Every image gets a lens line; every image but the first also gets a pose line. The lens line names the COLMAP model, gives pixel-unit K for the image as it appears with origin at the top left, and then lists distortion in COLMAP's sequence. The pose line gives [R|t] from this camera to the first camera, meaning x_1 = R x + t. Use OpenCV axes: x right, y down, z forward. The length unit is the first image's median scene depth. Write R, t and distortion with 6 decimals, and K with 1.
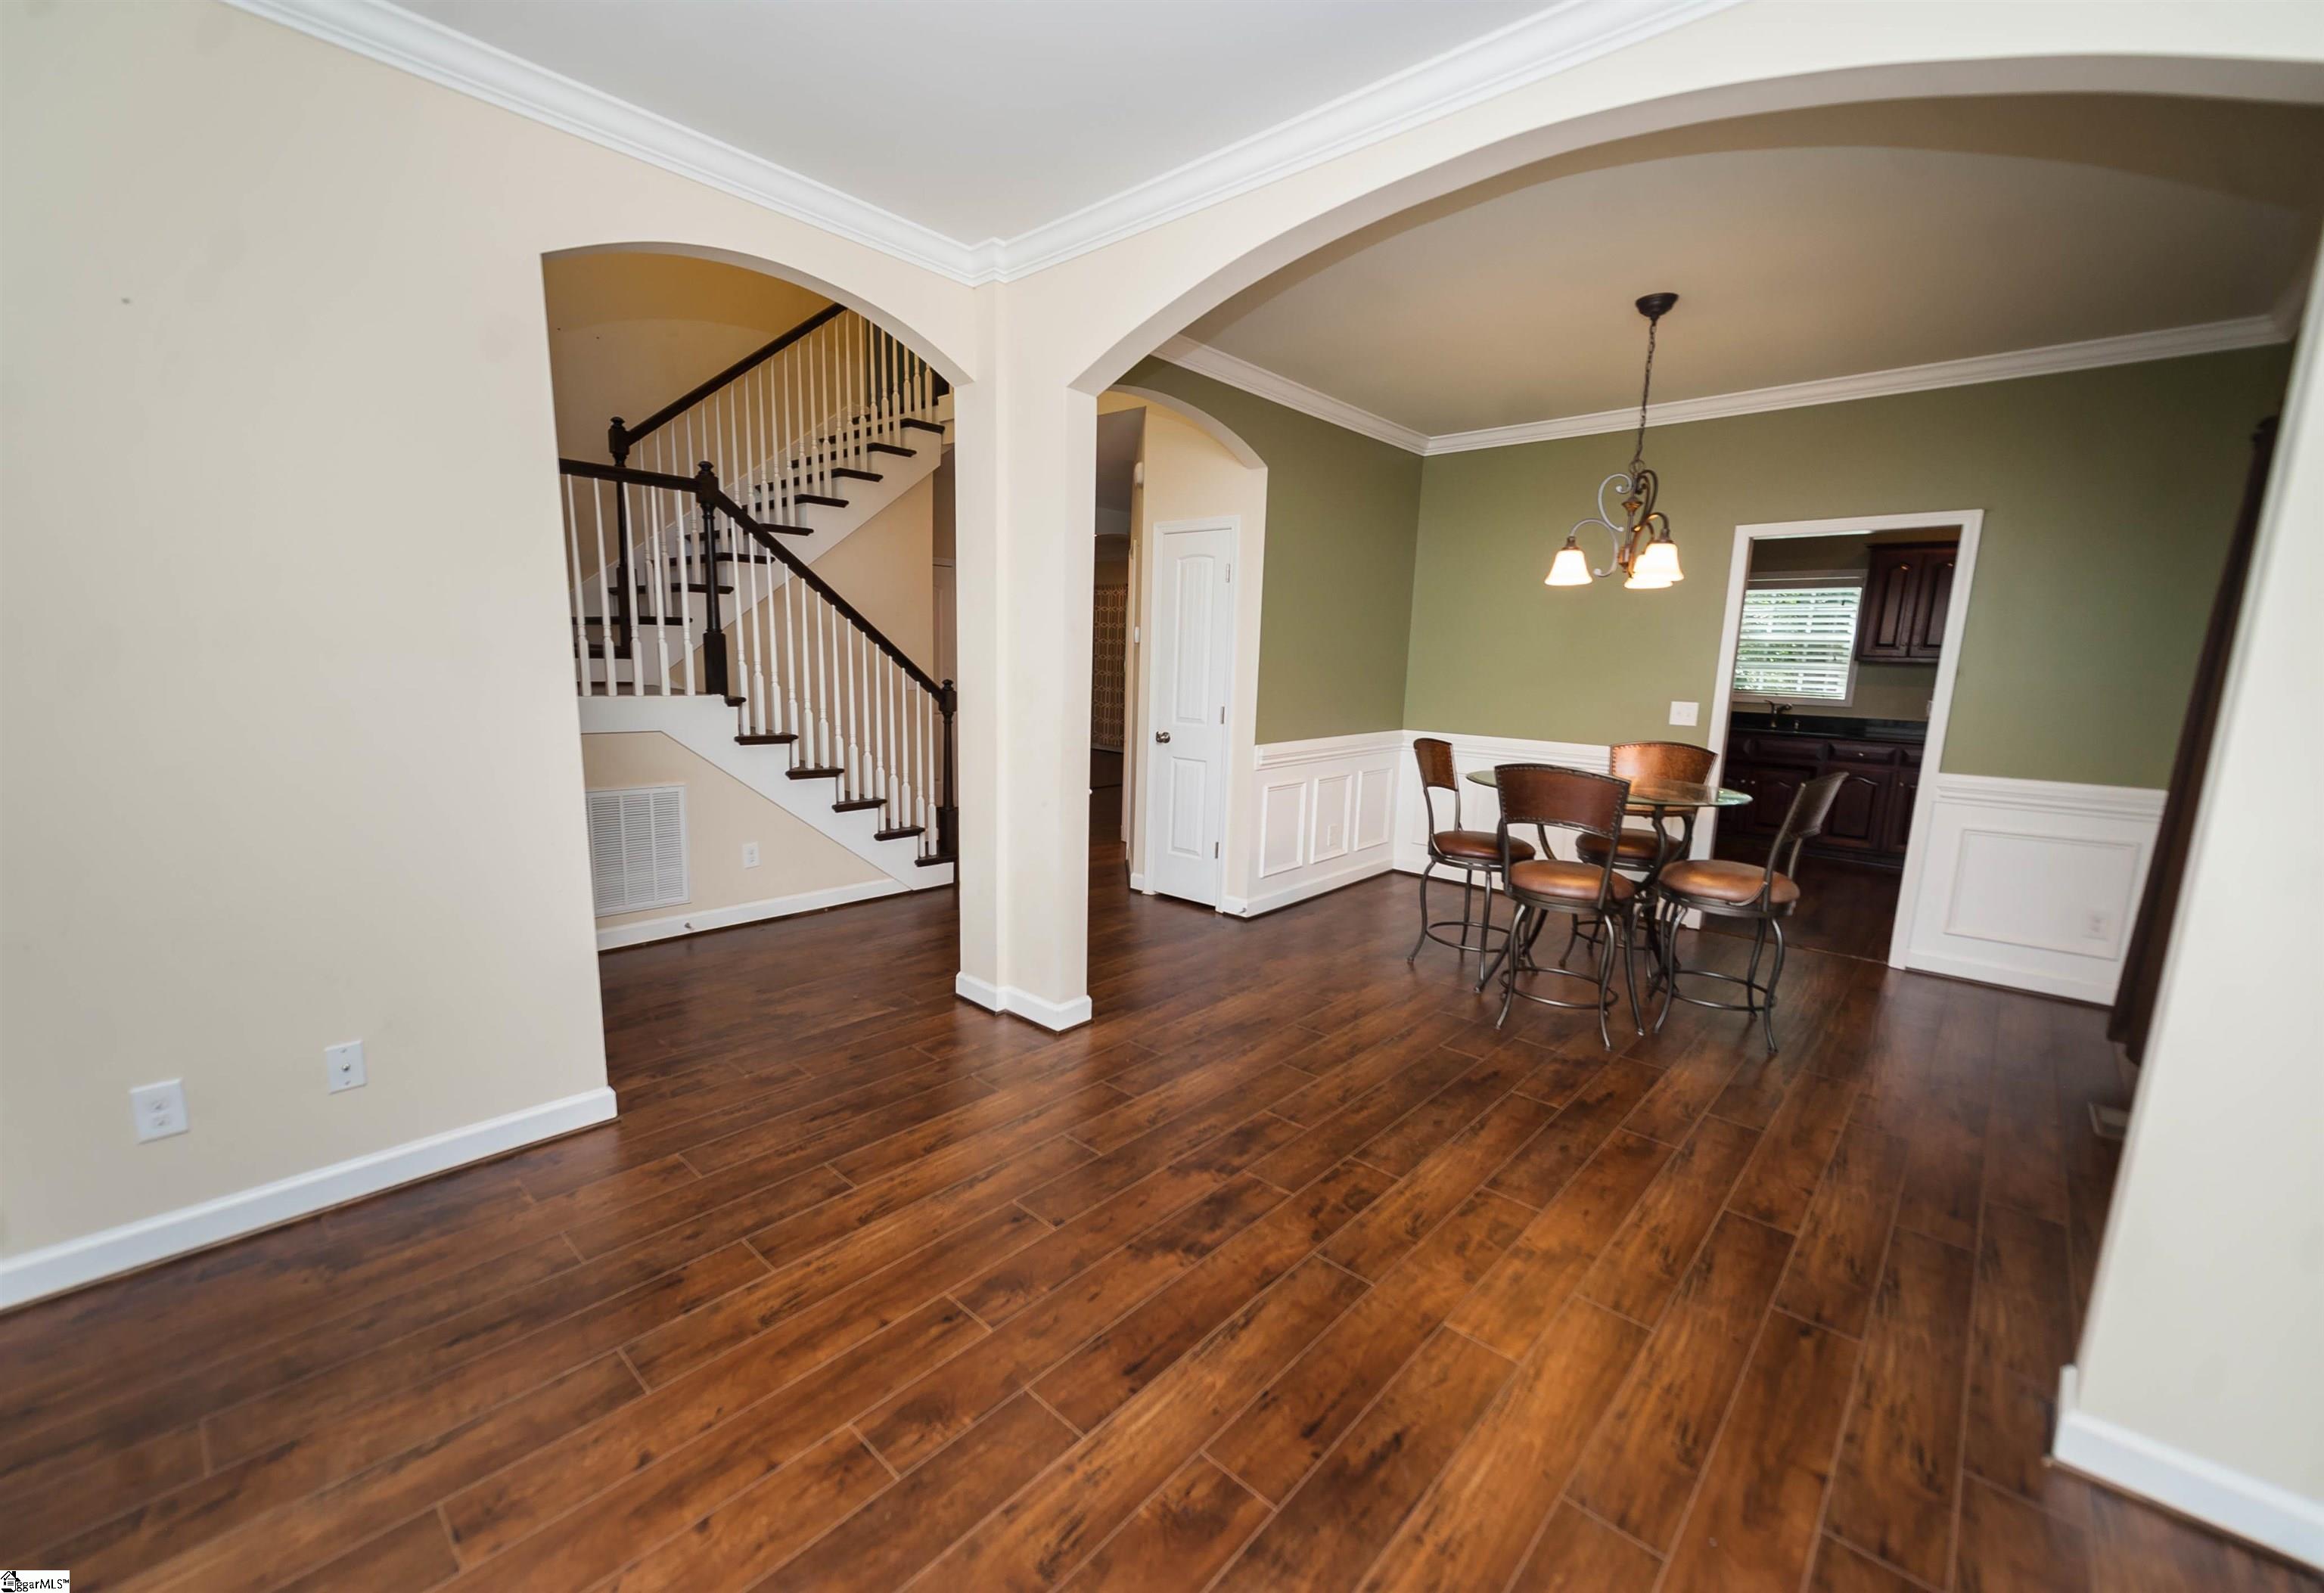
lens RADIAL K [[946.2, 0, 1184.7], [0, 946.2, 798.3], [0, 0, 1]] dist [0.059658, -0.020616]
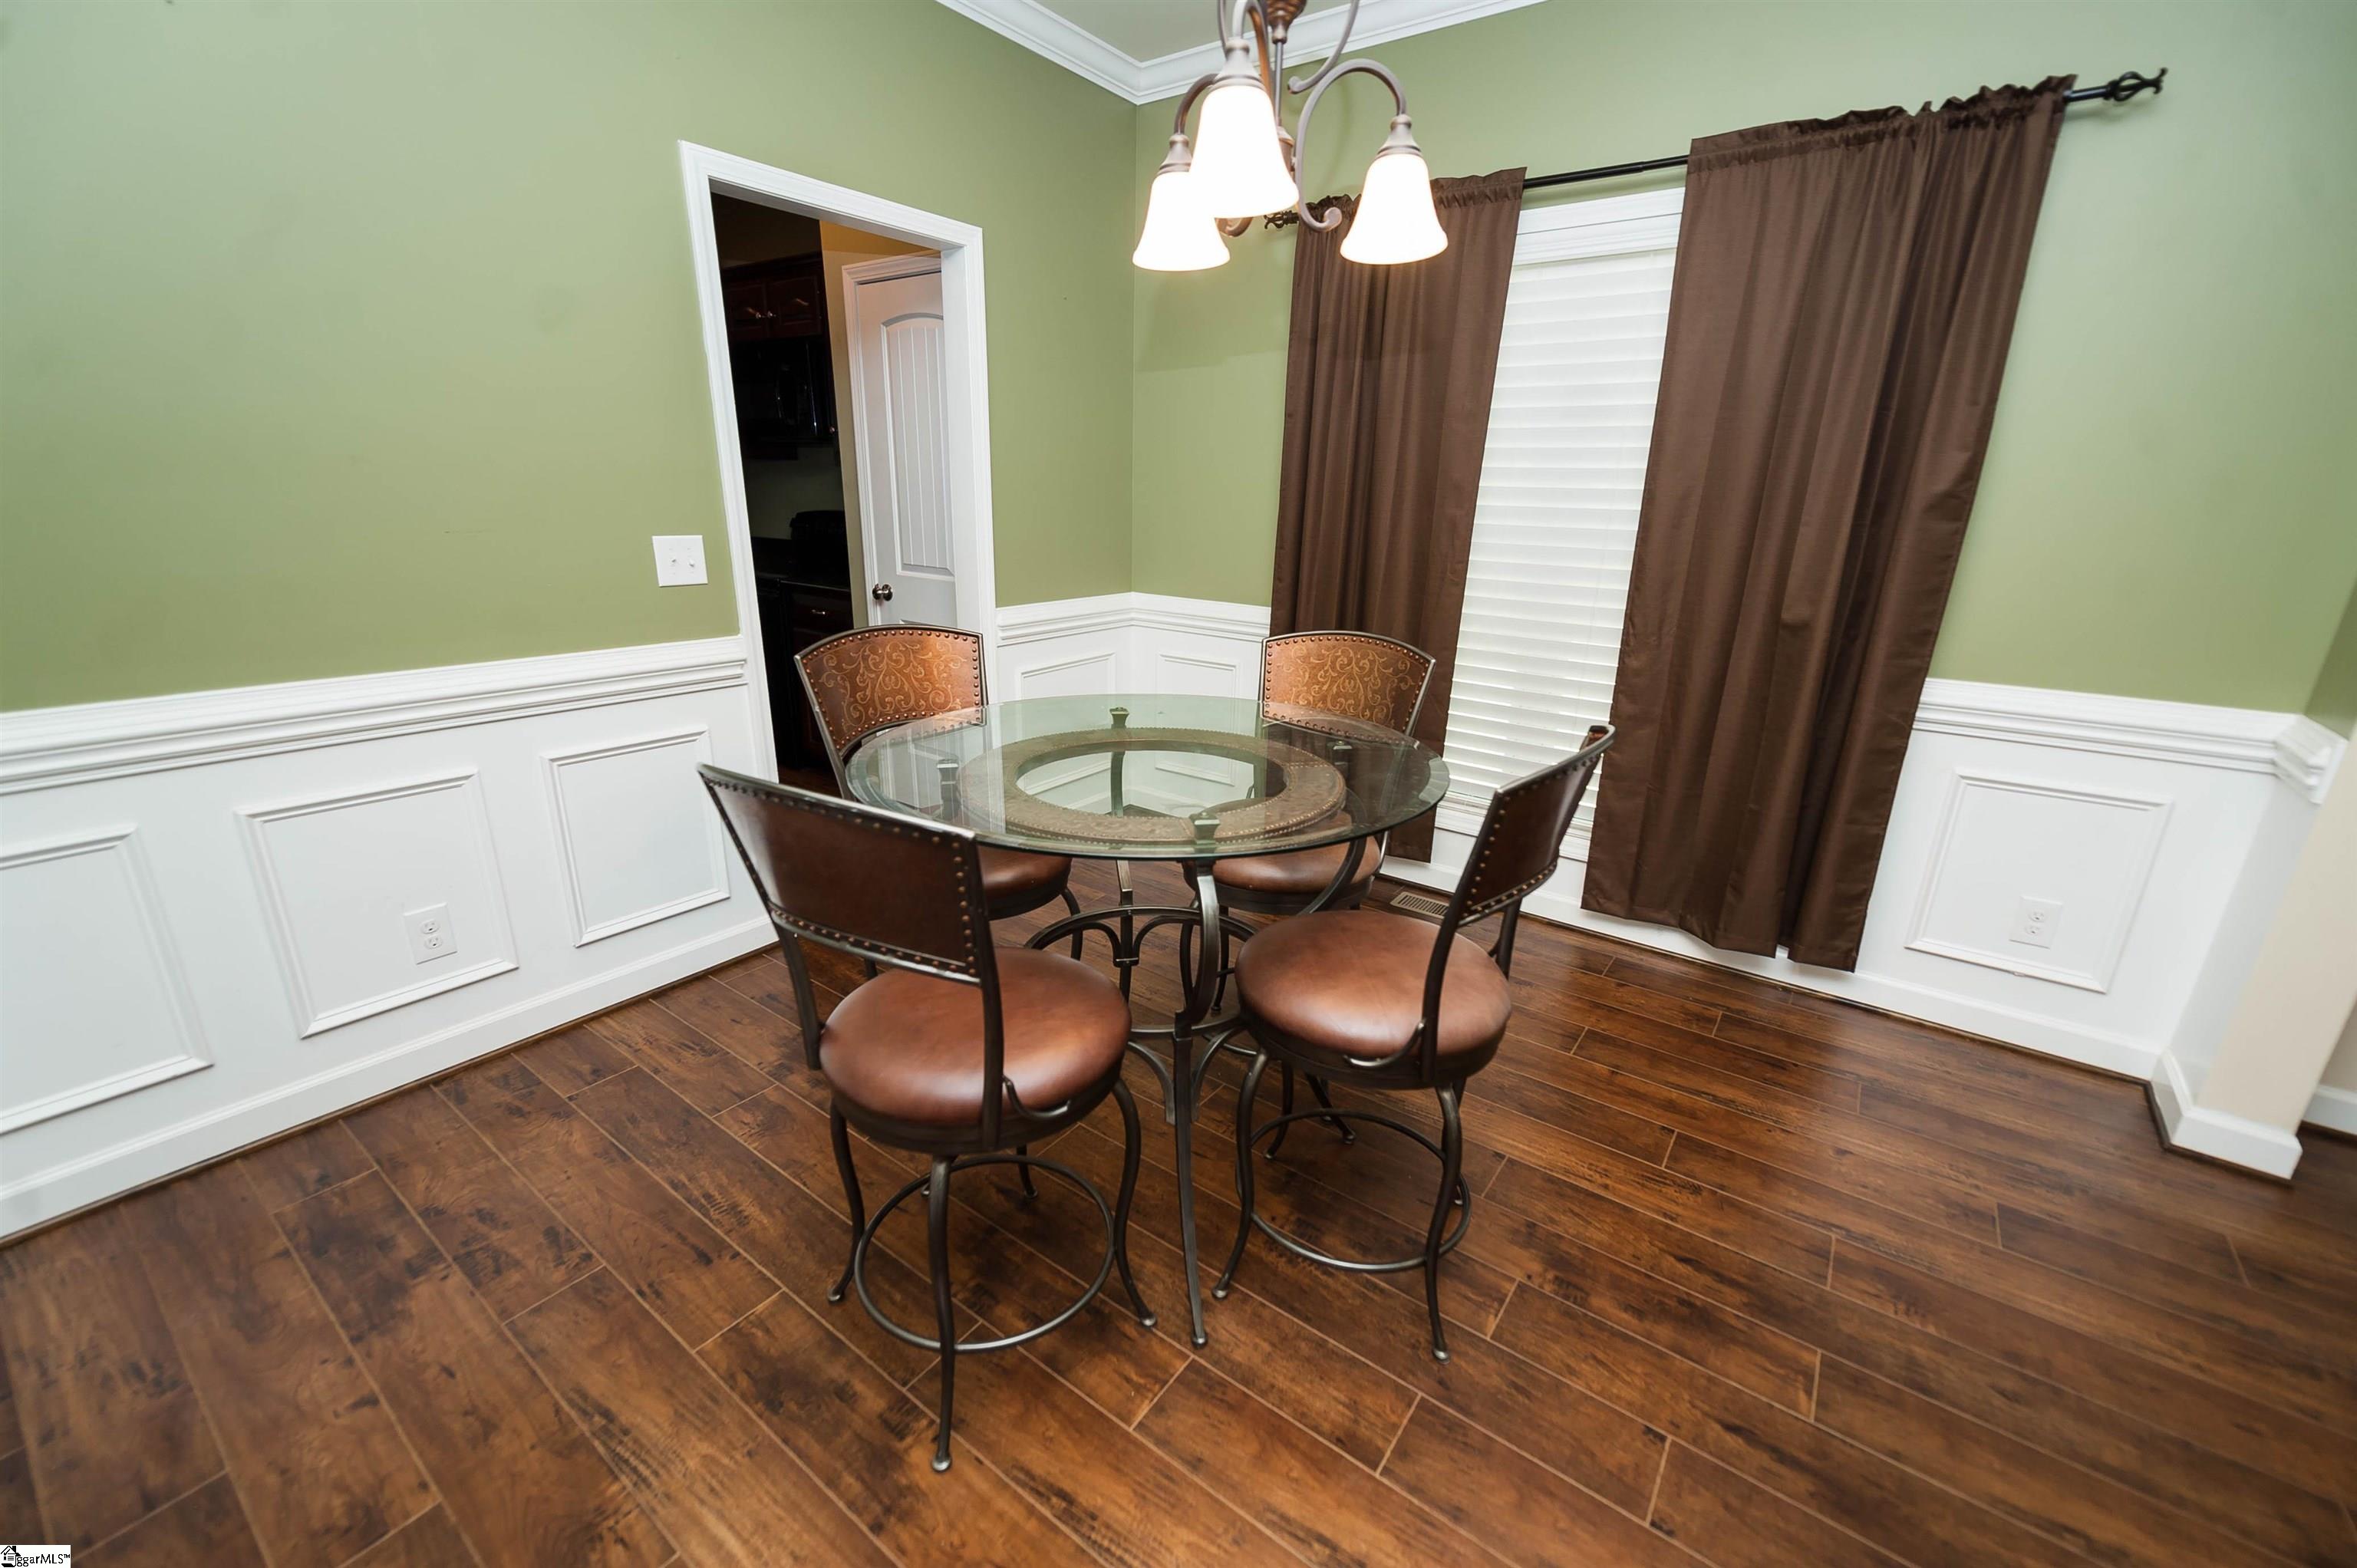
lens RADIAL K [[924.0, 0, 1180.9], [0, 924.0, 796.4], [0, 0, 1]] dist [0.016939, -0.007325]
pose [[-0.056413, -0.346605, 0.936313, 0.010931], [0.119002, 0.928787, 0.350989, -0.070673], [-0.991290, 0.131223, -0.011149, 0.479083]]
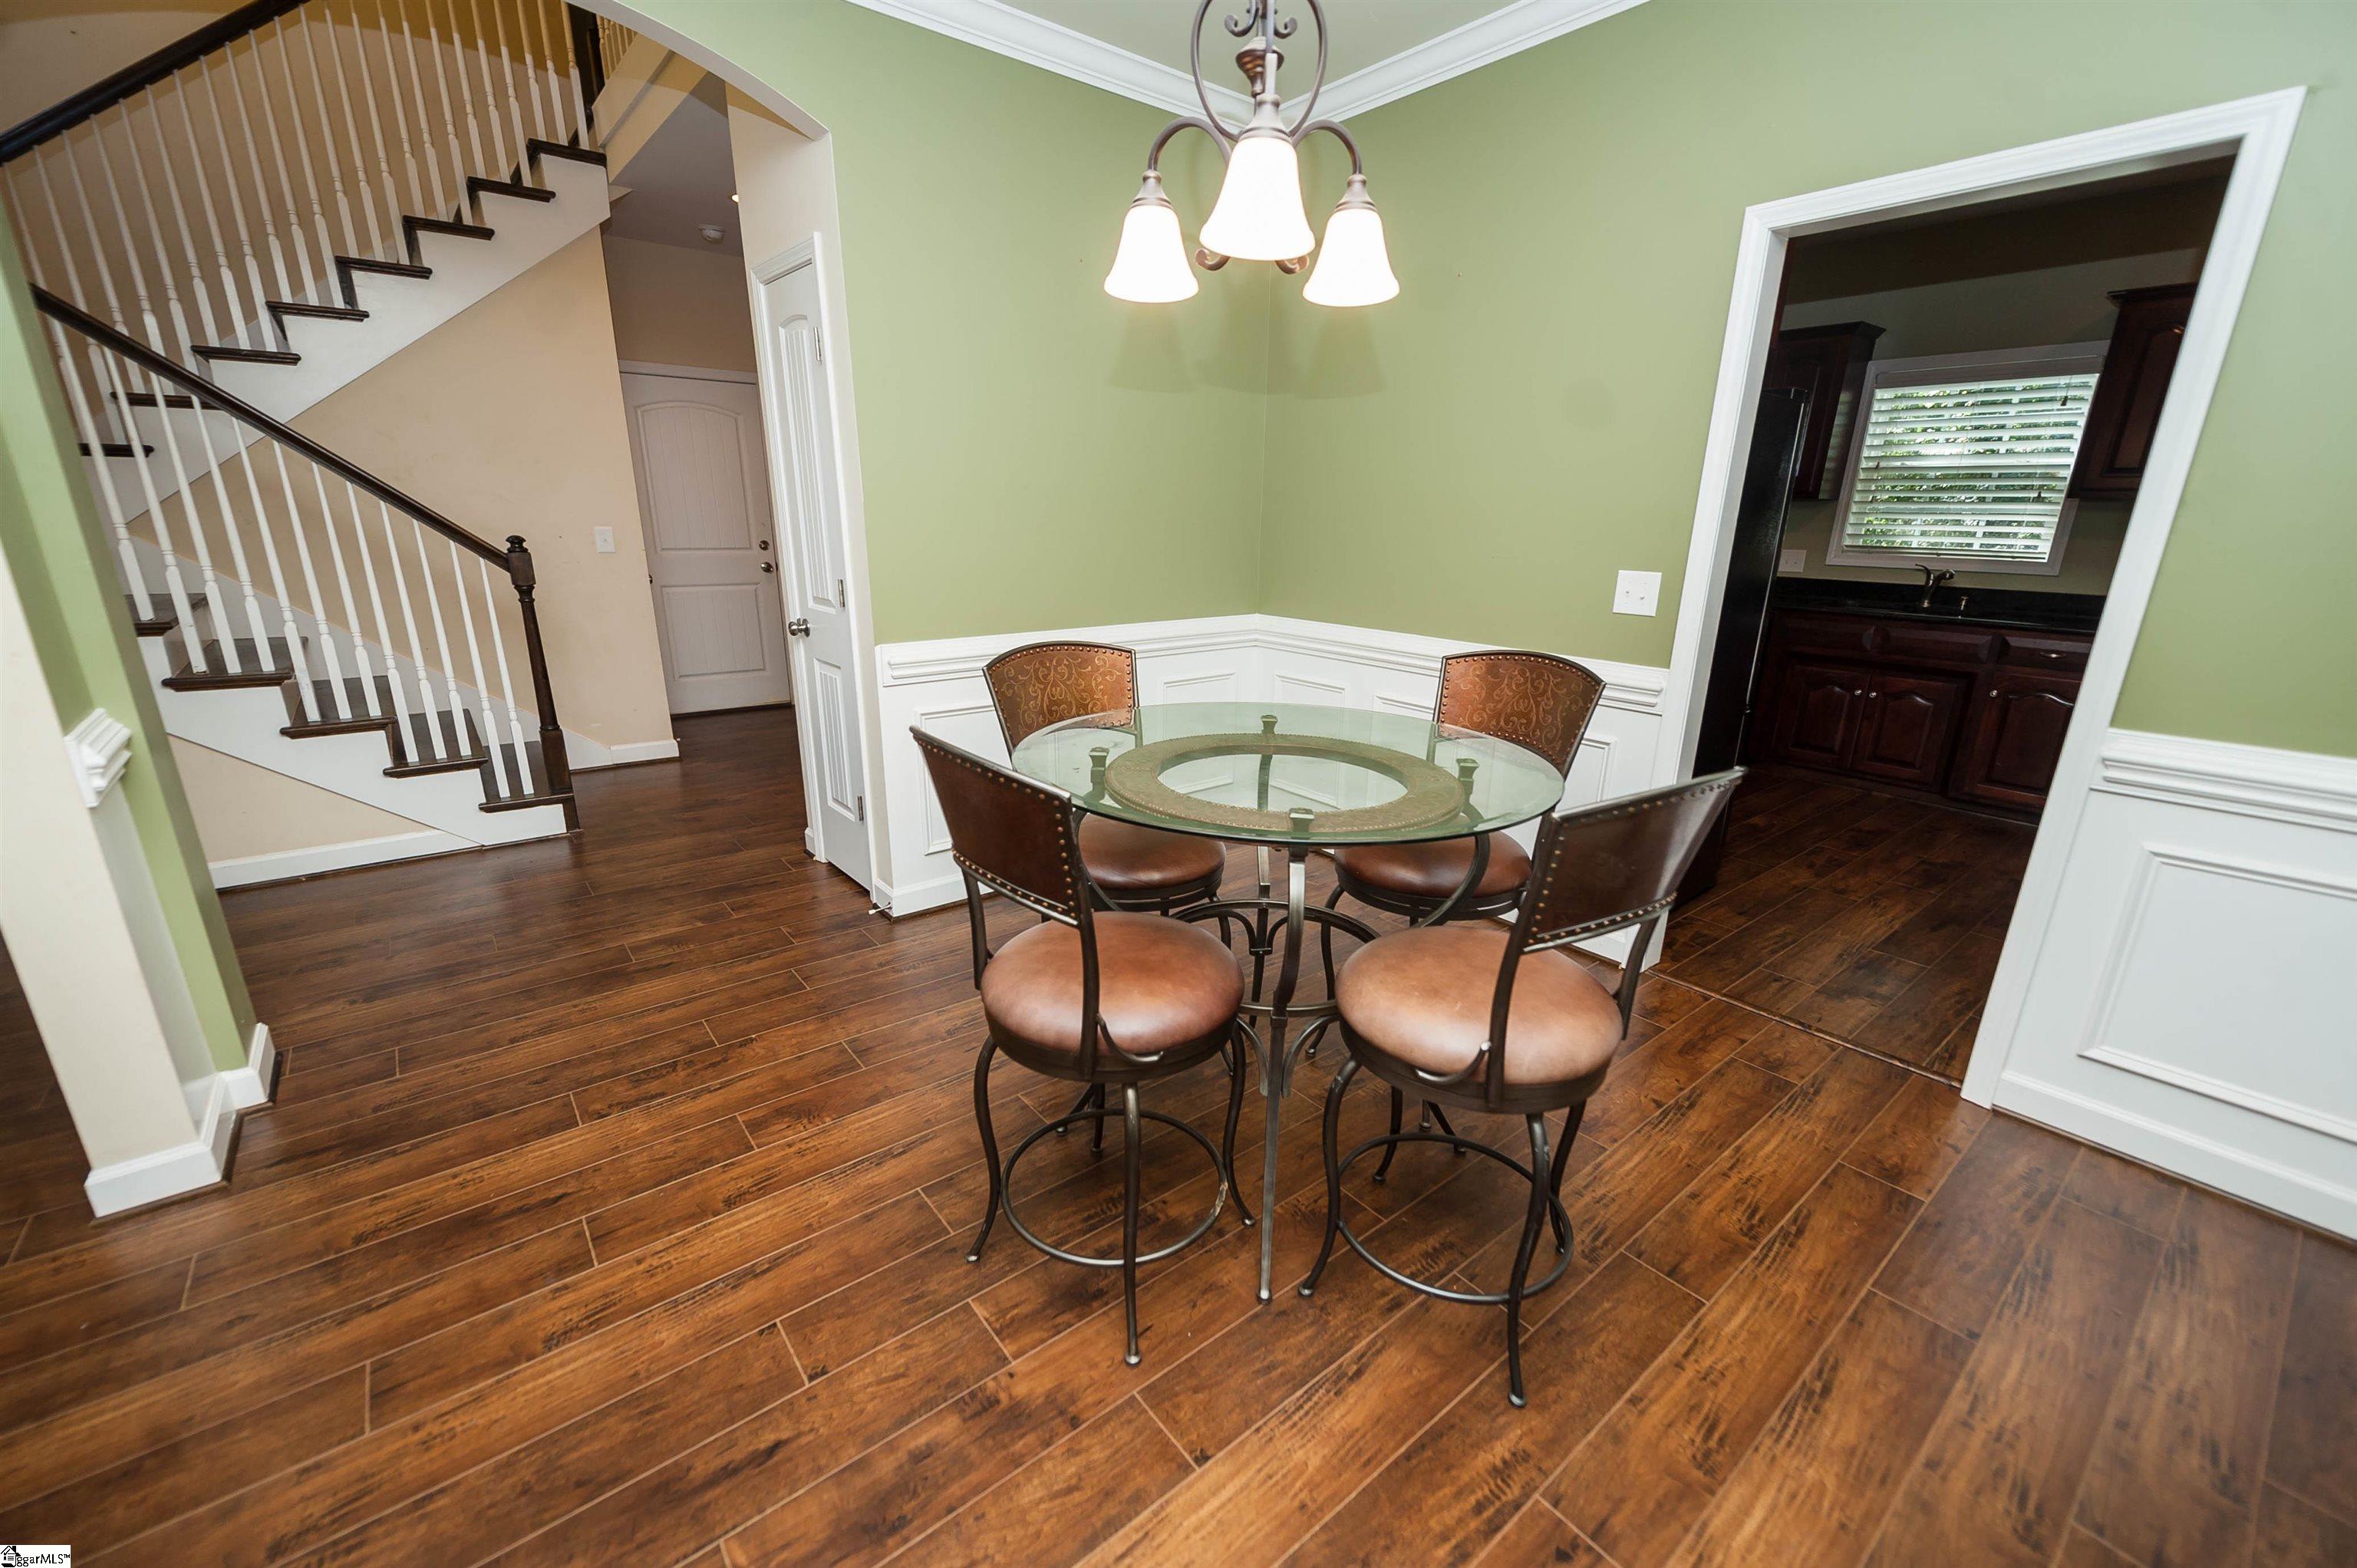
lens RADIAL K [[924.0, 0, 1180.9], [0, 924.0, 796.4], [0, 0, 1]] dist [0.016939, -0.007325]
pose [[0.982714, 0.036713, -0.181452, 0.226236], [-0.009277, 0.988673, 0.149797, -0.031418], [0.184896, -0.145524, 0.971924, 0.256656]]
